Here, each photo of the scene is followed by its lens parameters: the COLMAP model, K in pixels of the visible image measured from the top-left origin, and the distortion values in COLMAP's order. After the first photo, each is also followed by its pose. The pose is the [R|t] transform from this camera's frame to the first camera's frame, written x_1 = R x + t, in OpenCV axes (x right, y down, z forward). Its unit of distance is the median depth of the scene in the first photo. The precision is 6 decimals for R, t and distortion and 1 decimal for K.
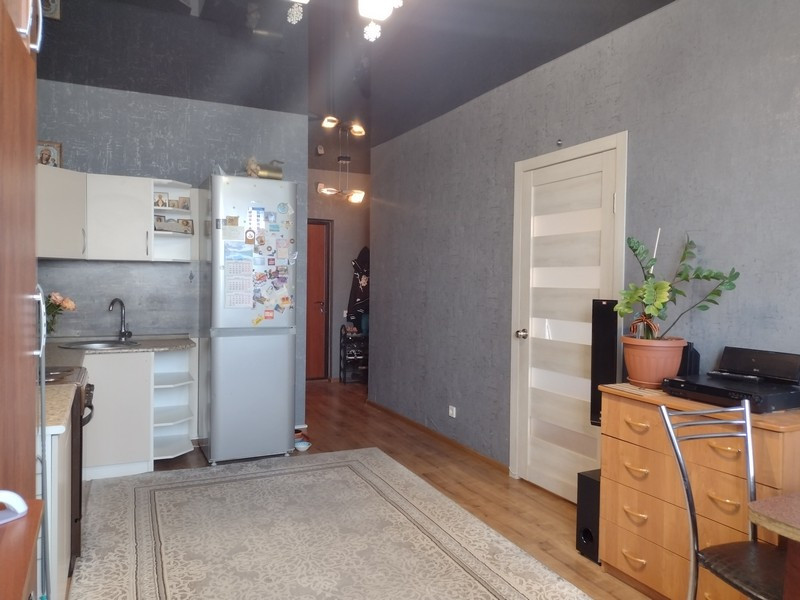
lens RADIAL K [[601.3, 0, 396.7], [0, 601.3, 296.0], [0, 0, 1]] dist [0.077607, -0.088873]
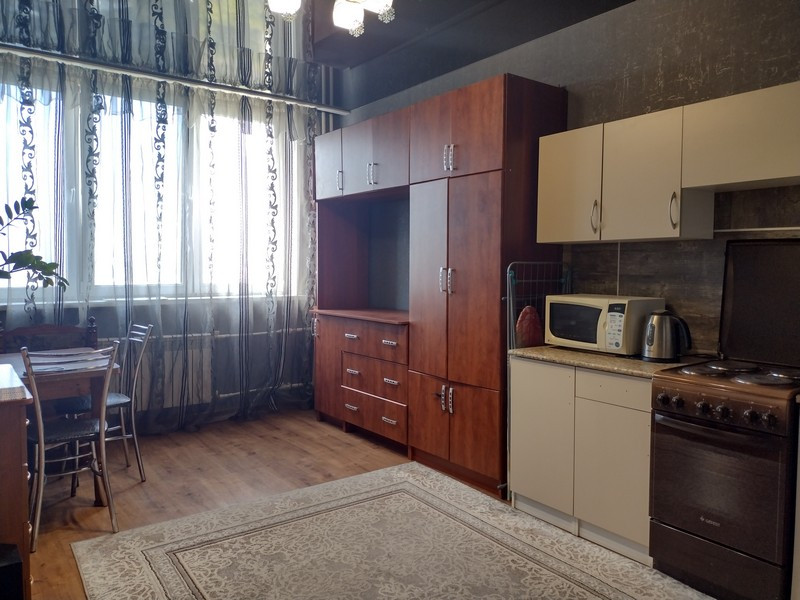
lens RADIAL K [[601.3, 0, 400.8], [0, 601.3, 299.3], [0, 0, 1]] dist [0.077607, -0.088873]
pose [[-0.978796, -0.006982, -0.204716, 0.037503], [-0.023398, 0.996688, 0.077880, -0.022303], [0.203495, 0.081019, -0.975718, 1.179974]]
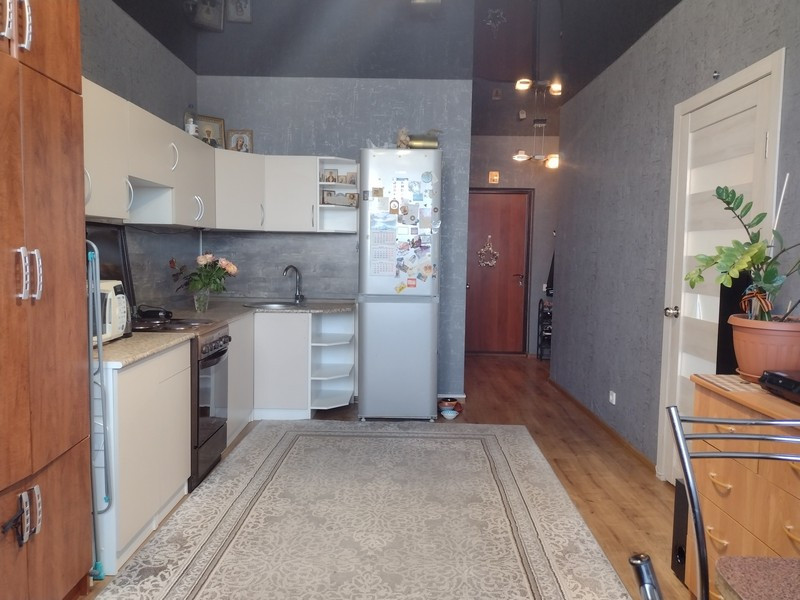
lens RADIAL K [[601.3, 0, 399.8], [0, 601.3, 297.9], [0, 0, 1]] dist [0.077607, -0.088873]
pose [[0.903091, 0.033723, -0.428123, 0.216803], [-0.014978, 0.998779, 0.047078, 0.008890], [0.429188, -0.036103, 0.902493, 0.071737]]
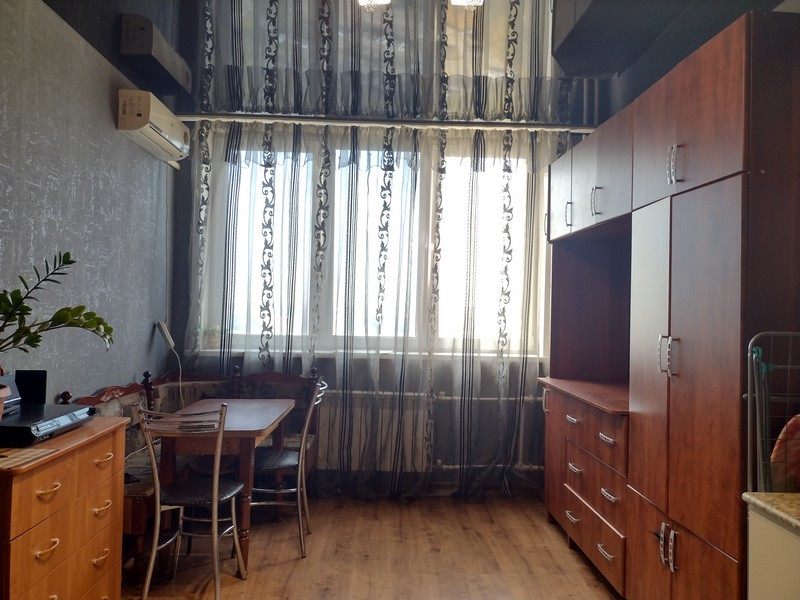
lens RADIAL K [[601.3, 0, 400.2], [0, 601.3, 296.8], [0, 0, 1]] dist [0.077607, -0.088873]
pose [[-0.917999, -0.030000, 0.395447, -0.198249], [-0.027193, 0.999549, 0.012702, -0.037371], [-0.395650, 0.000907, -0.918401, 0.952541]]
